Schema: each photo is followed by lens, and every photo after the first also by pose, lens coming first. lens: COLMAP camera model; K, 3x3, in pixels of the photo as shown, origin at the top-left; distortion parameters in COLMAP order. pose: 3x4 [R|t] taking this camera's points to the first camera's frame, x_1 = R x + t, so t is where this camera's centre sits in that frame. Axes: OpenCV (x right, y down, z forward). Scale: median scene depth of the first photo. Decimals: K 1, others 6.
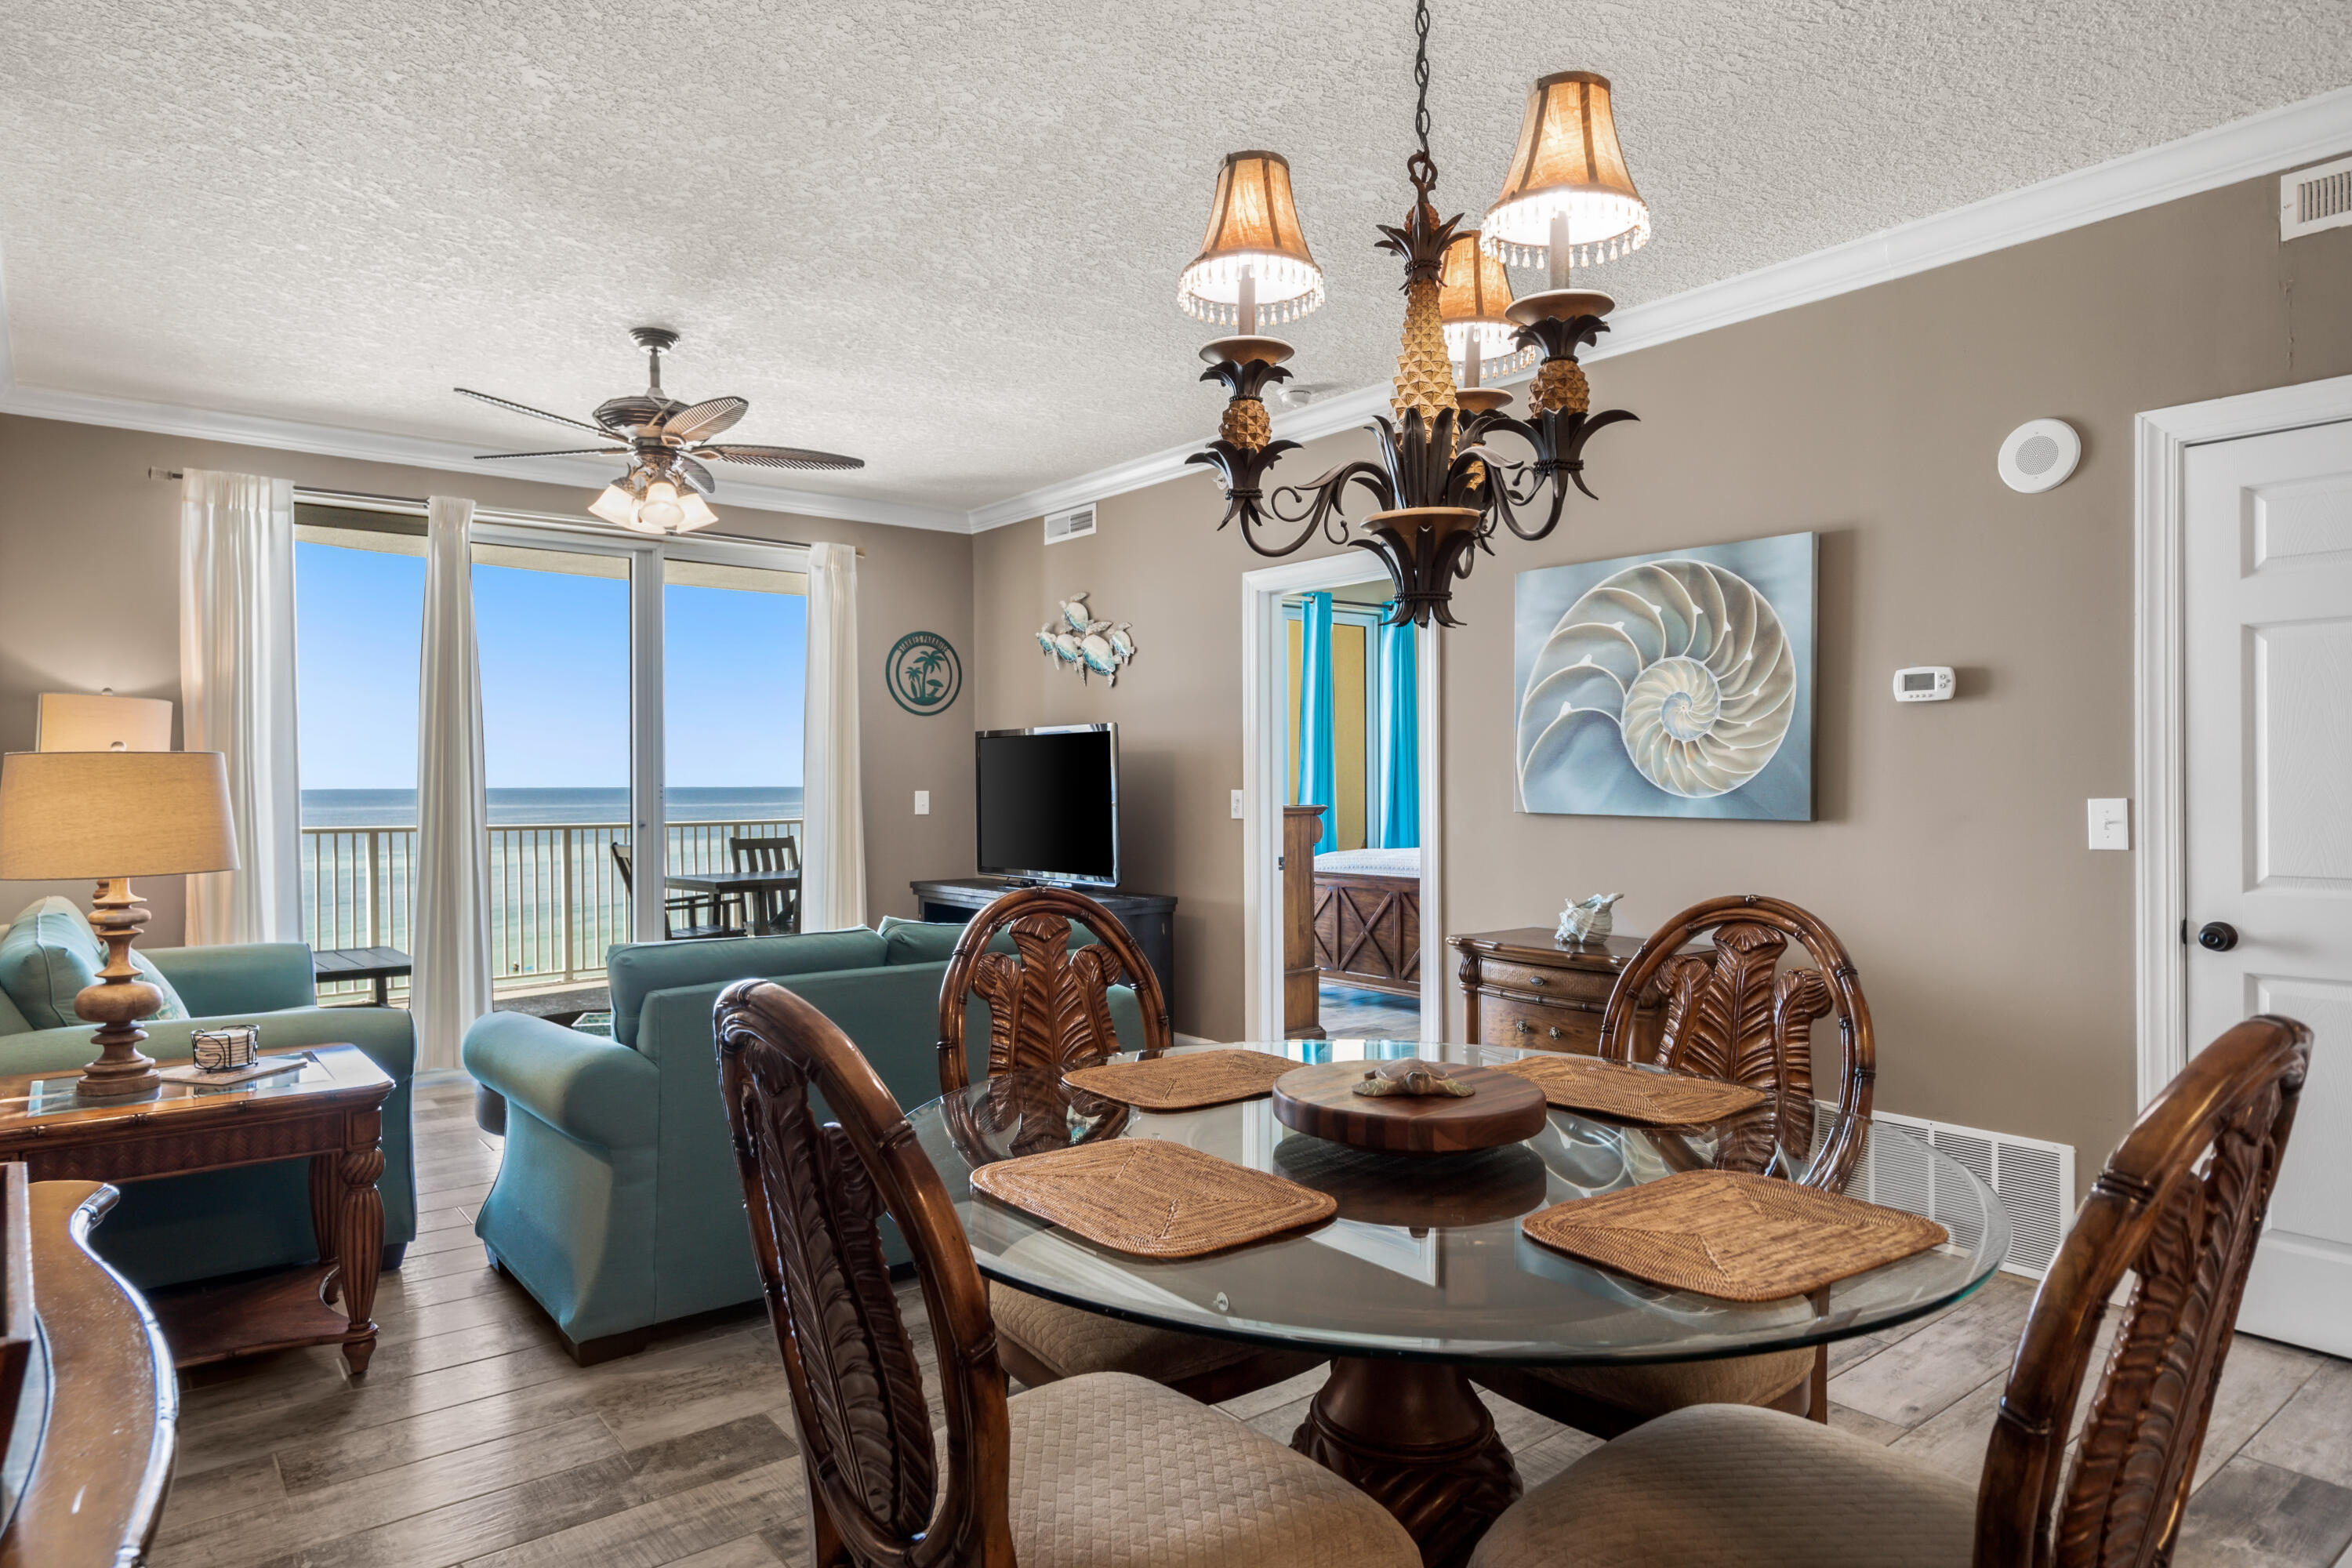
lens RADIAL K [[1358.5, 0, 1150.8], [0, 1358.5, 795.7], [0, 0, 1]] dist [0.002625, -0.000548]
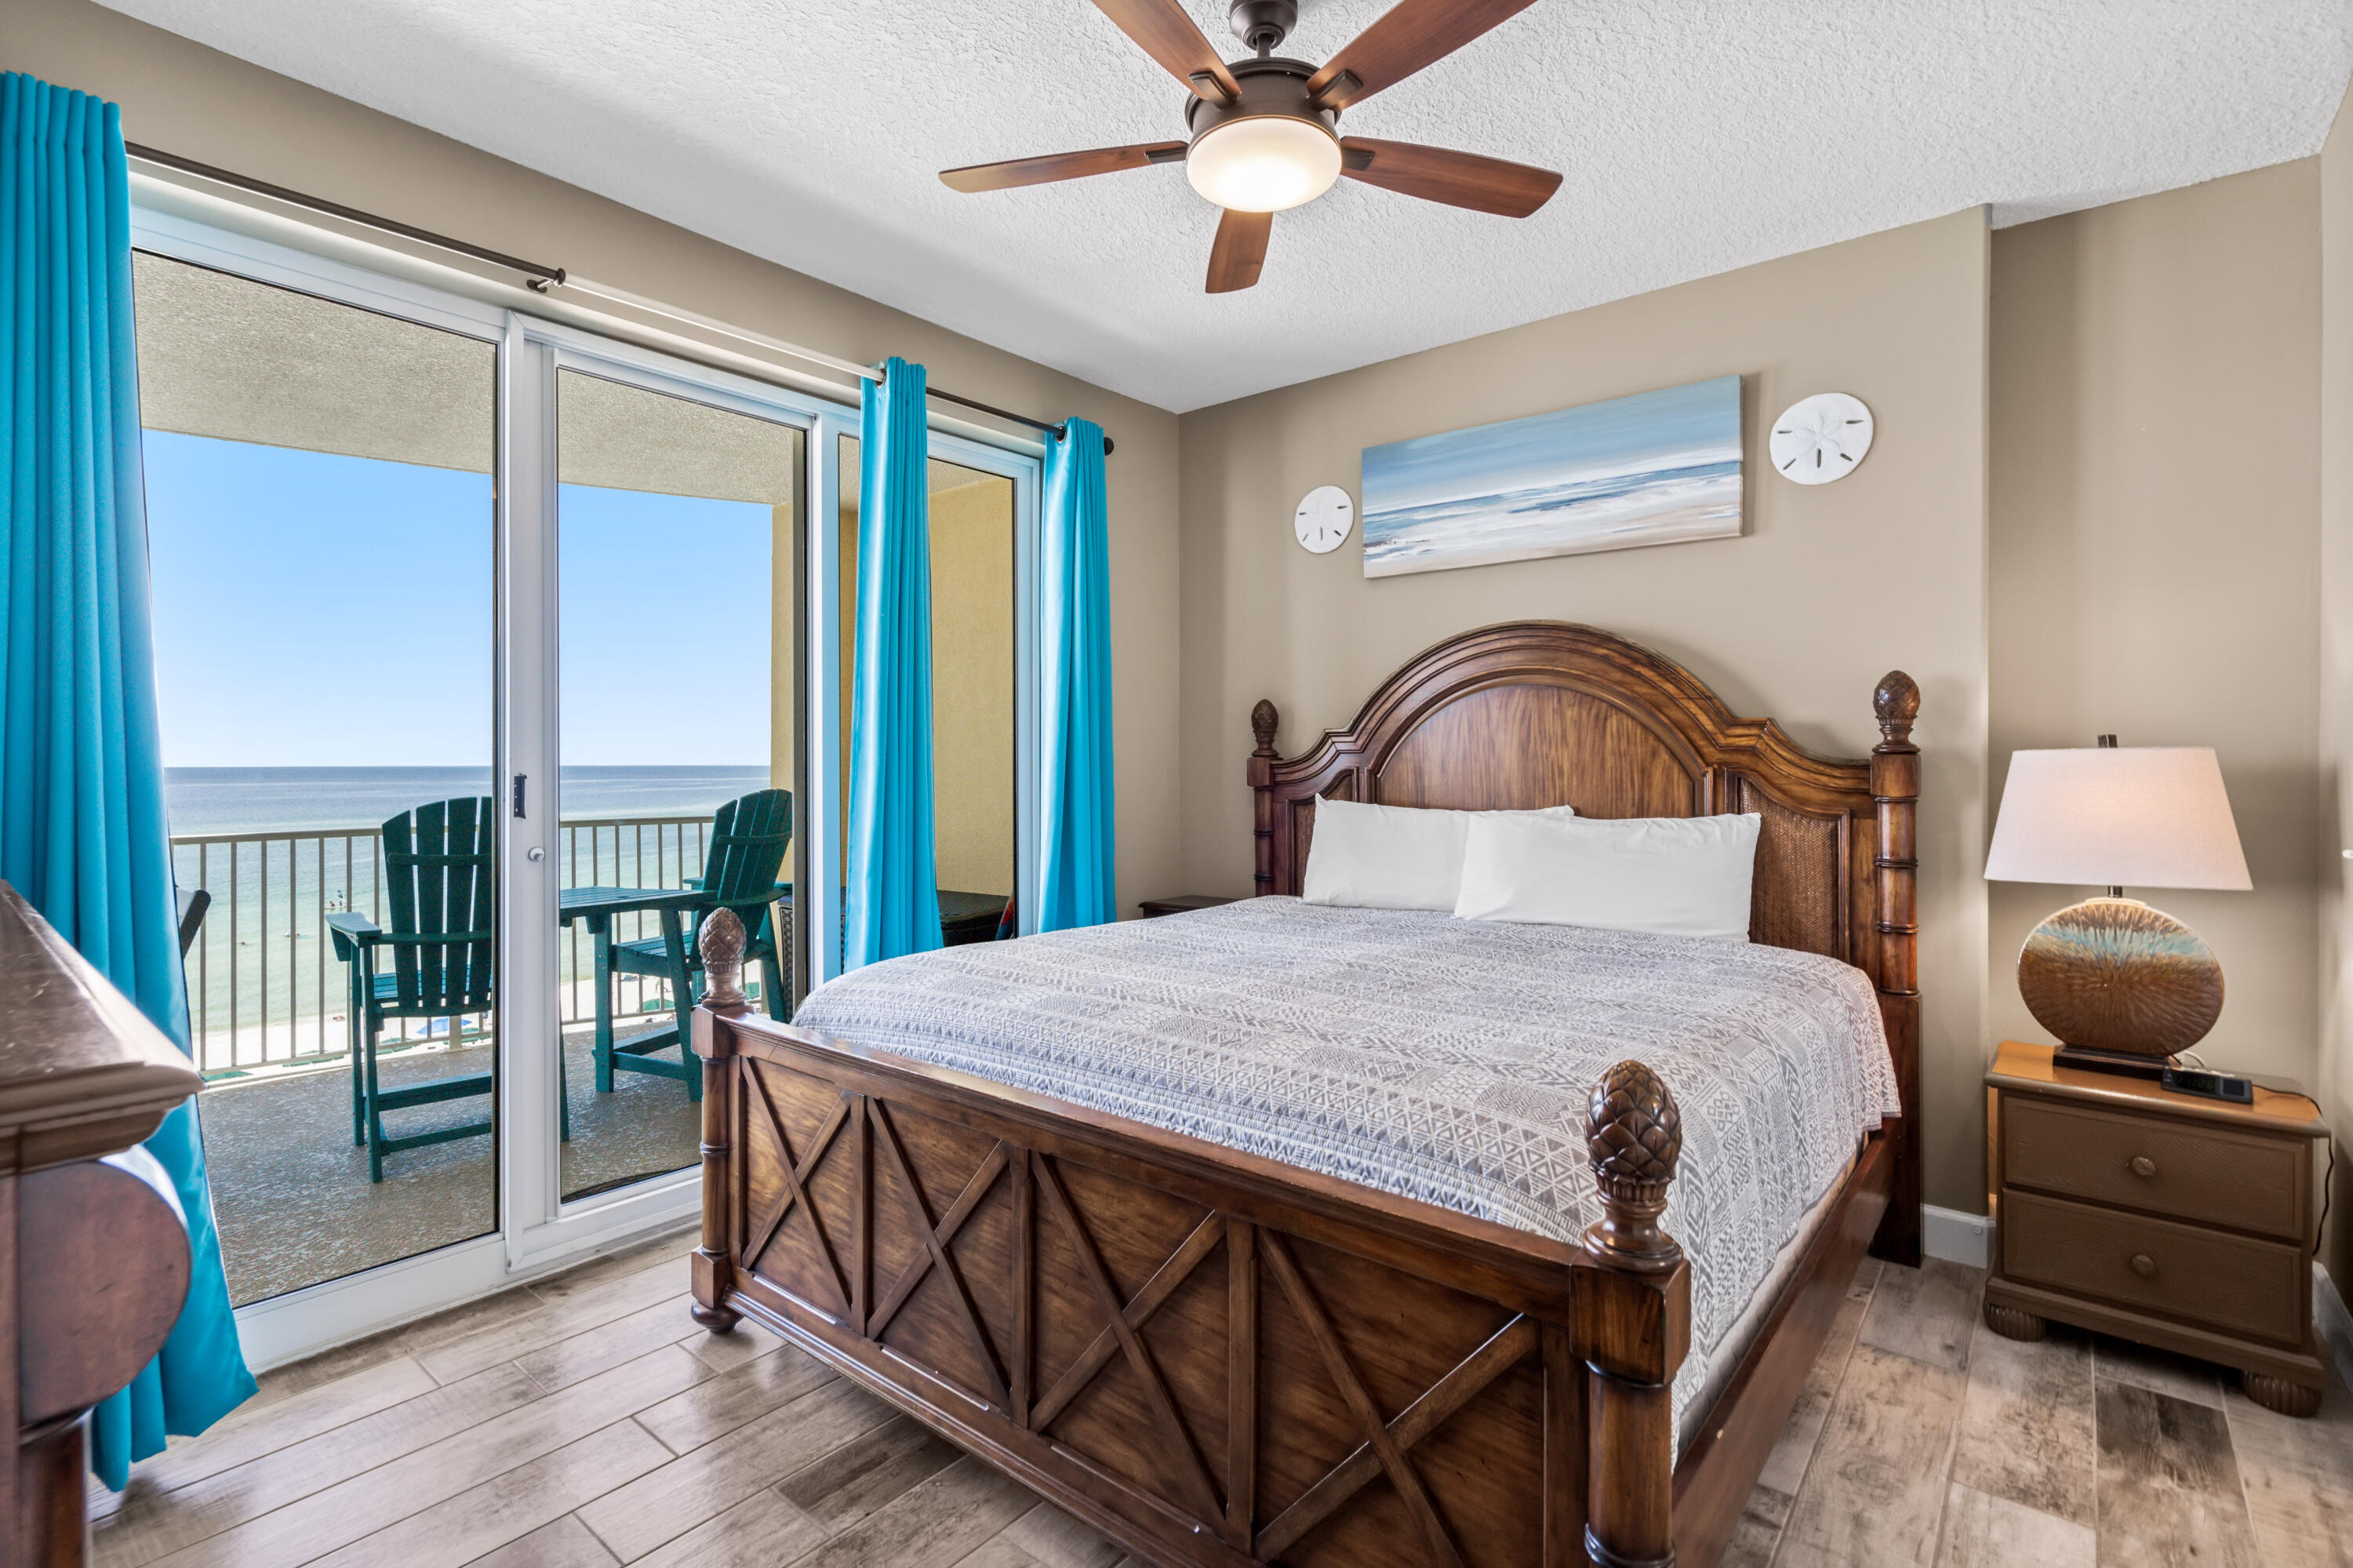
lens RADIAL K [[1076.7, 0, 1157.1], [0, 1076.7, 769.4], [0, 0, 1]] dist [0.004141, -0.000826]
pose [[0.978834, -0.000884, 0.204654, 0.181682], [0.001076, 0.999999, -0.000830, -0.017494], [-0.204653, 0.001032, 0.978834, 0.843080]]
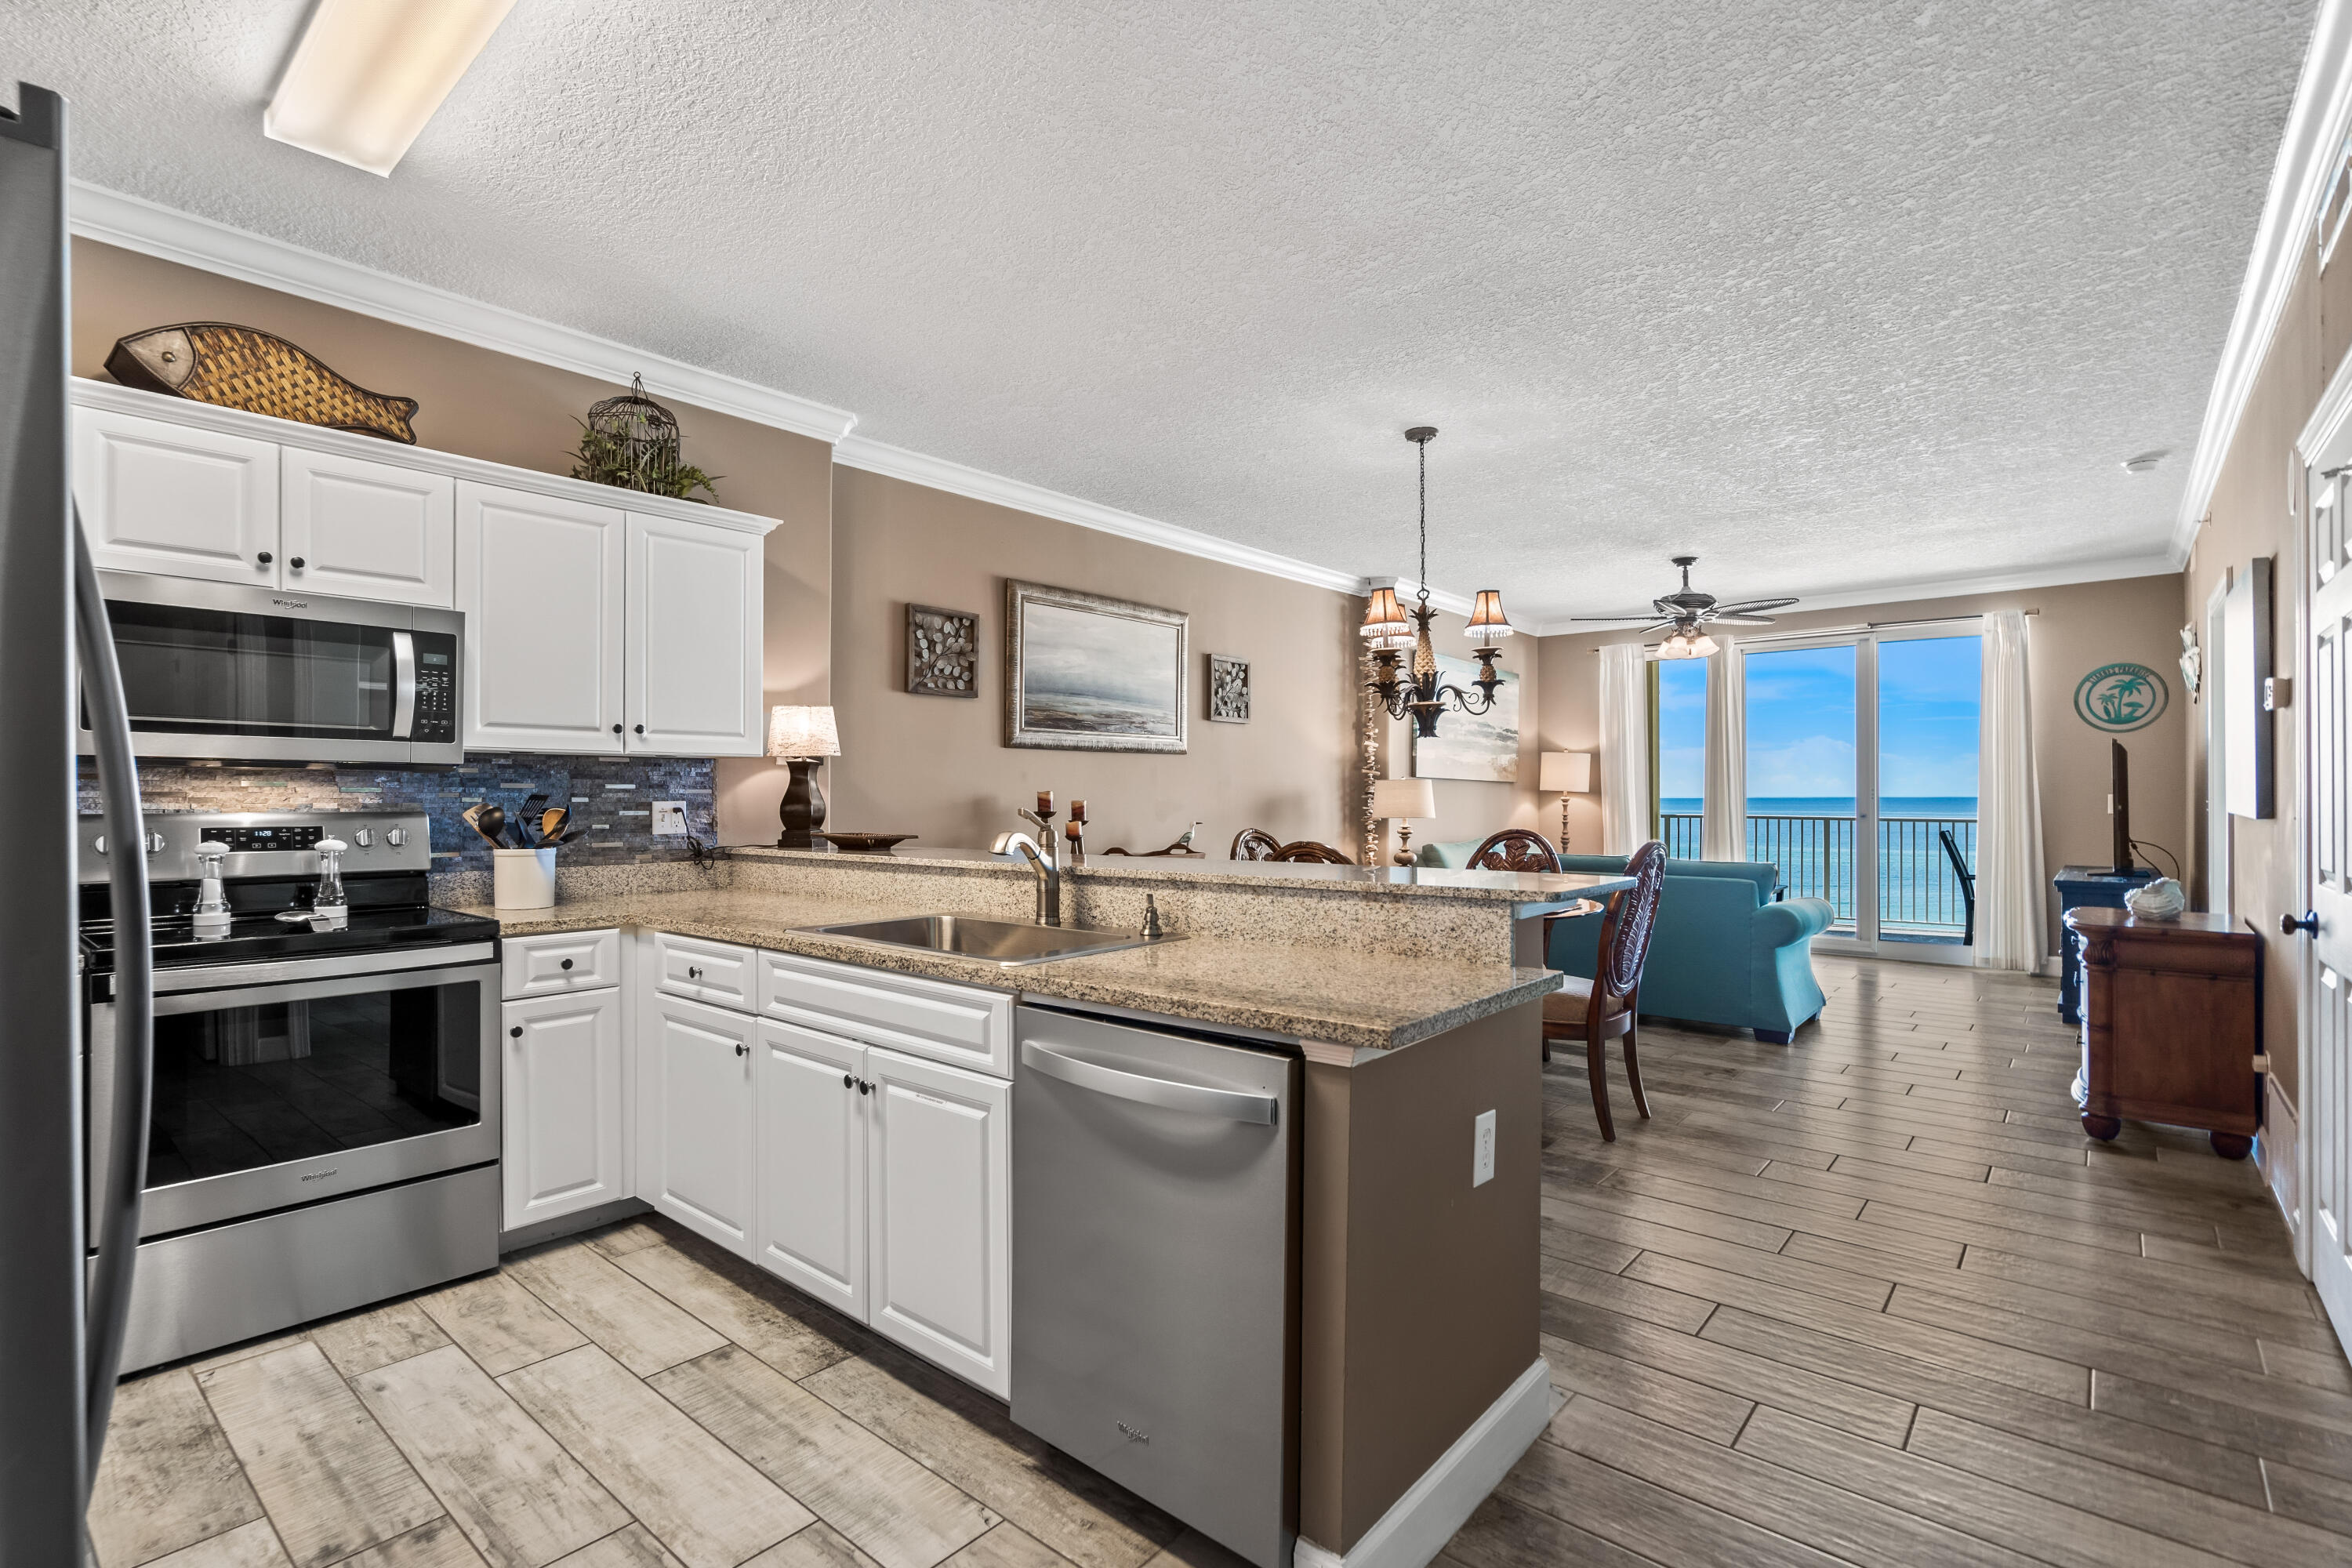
lens RADIAL K [[1076.2, 0, 1144.6], [0, 1076.2, 792.6], [0, 0, 1]] dist [0.004141, -0.000826]
pose [[0.185172, -0.000008, -0.982706, 0.676228], [-0.008985, 0.999958, -0.001702, 0.003990], [0.982665, 0.009144, 0.185164, -0.033456]]
